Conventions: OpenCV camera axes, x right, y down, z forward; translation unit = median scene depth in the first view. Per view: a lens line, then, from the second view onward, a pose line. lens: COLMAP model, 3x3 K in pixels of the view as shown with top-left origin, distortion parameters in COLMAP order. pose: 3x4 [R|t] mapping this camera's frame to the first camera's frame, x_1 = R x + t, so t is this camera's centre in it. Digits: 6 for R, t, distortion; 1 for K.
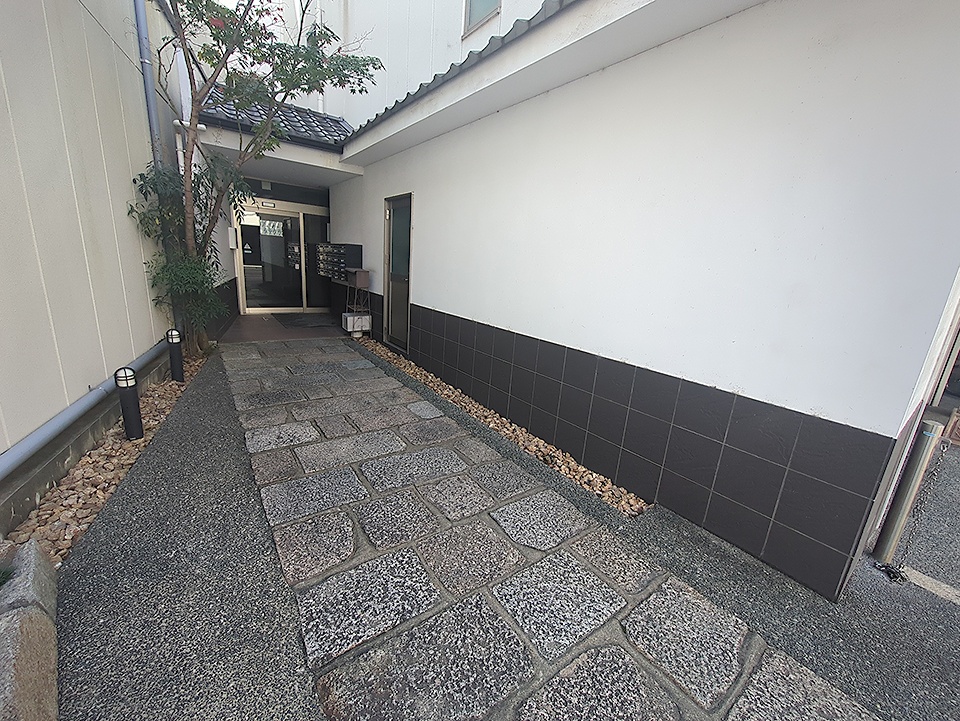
lens RADIAL K [[377.7, 0, 478.2], [0, 377.7, 358.2], [0, 0, 1]] dist [-0.003854, 0.001121]
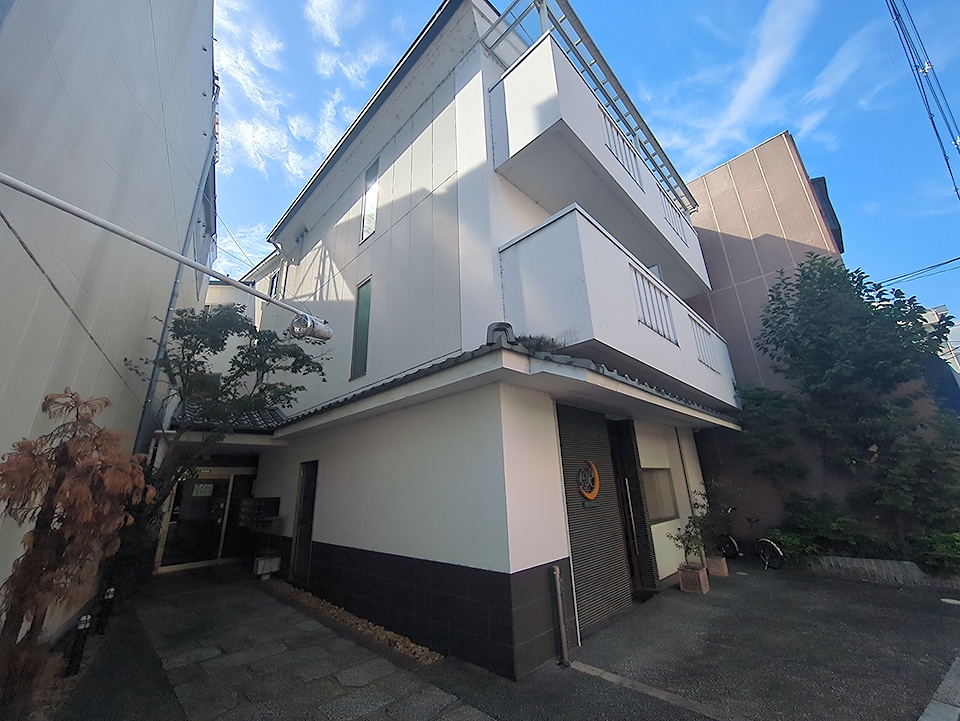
lens RADIAL K [[377.7, 0, 479.3], [0, 377.7, 362.8], [0, 0, 1]] dist [-0.003854, 0.001121]
pose [[0.982345, -0.056338, 0.178392, 0.212050], [0.142550, 0.842950, -0.518763, 0.105465], [-0.121150, 0.535034, 0.836099, -0.548383]]
